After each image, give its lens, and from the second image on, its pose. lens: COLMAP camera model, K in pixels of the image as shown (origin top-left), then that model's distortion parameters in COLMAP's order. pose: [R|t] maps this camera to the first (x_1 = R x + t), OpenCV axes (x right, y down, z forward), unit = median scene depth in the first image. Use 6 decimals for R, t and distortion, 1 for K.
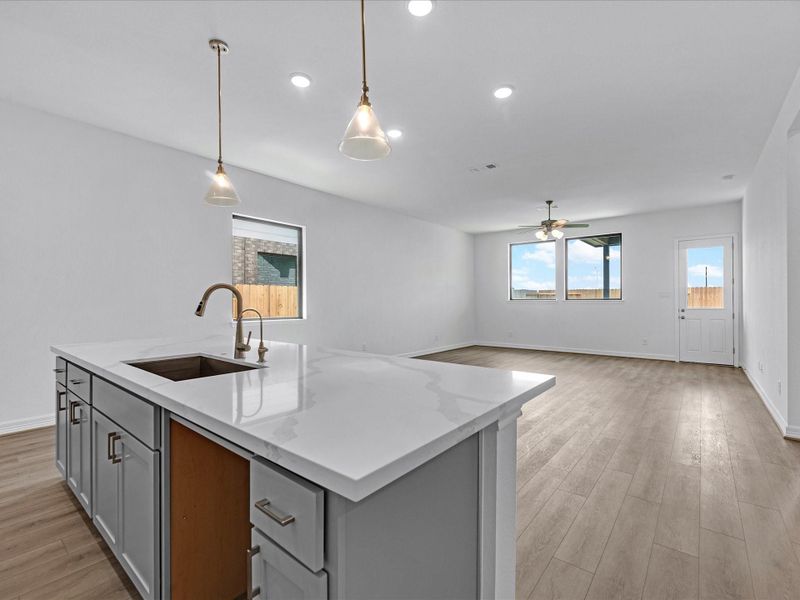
lens RADIAL K [[370.6, 0, 398.5], [0, 370.6, 301.5], [0, 0, 1]] dist [0.002502, 0.000077]
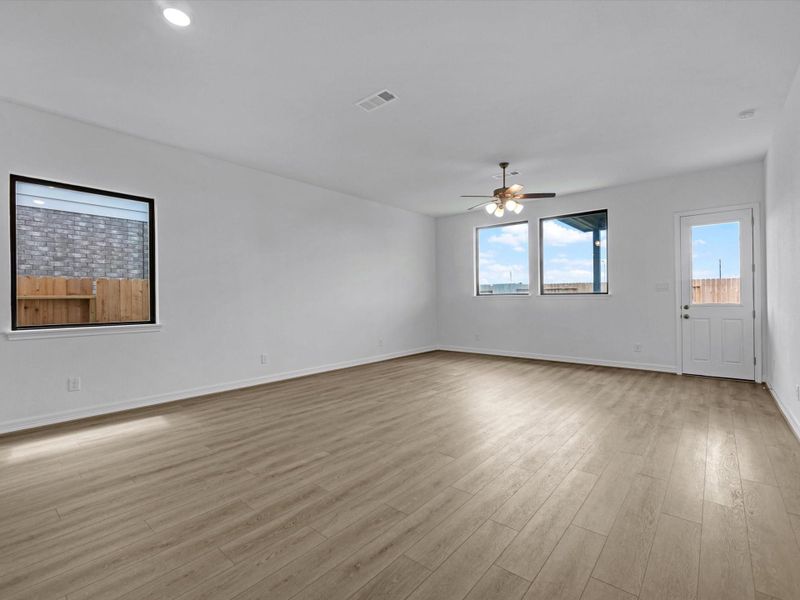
lens RADIAL K [[370.6, 0, 400.3], [0, 370.6, 298.8], [0, 0, 1]] dist [0.002502, 0.000077]
pose [[0.999781, -0.008183, -0.019259, 0.197347], [0.008247, 0.999961, 0.003256, -0.000764], [0.019232, -0.003415, 0.999809, 0.230118]]
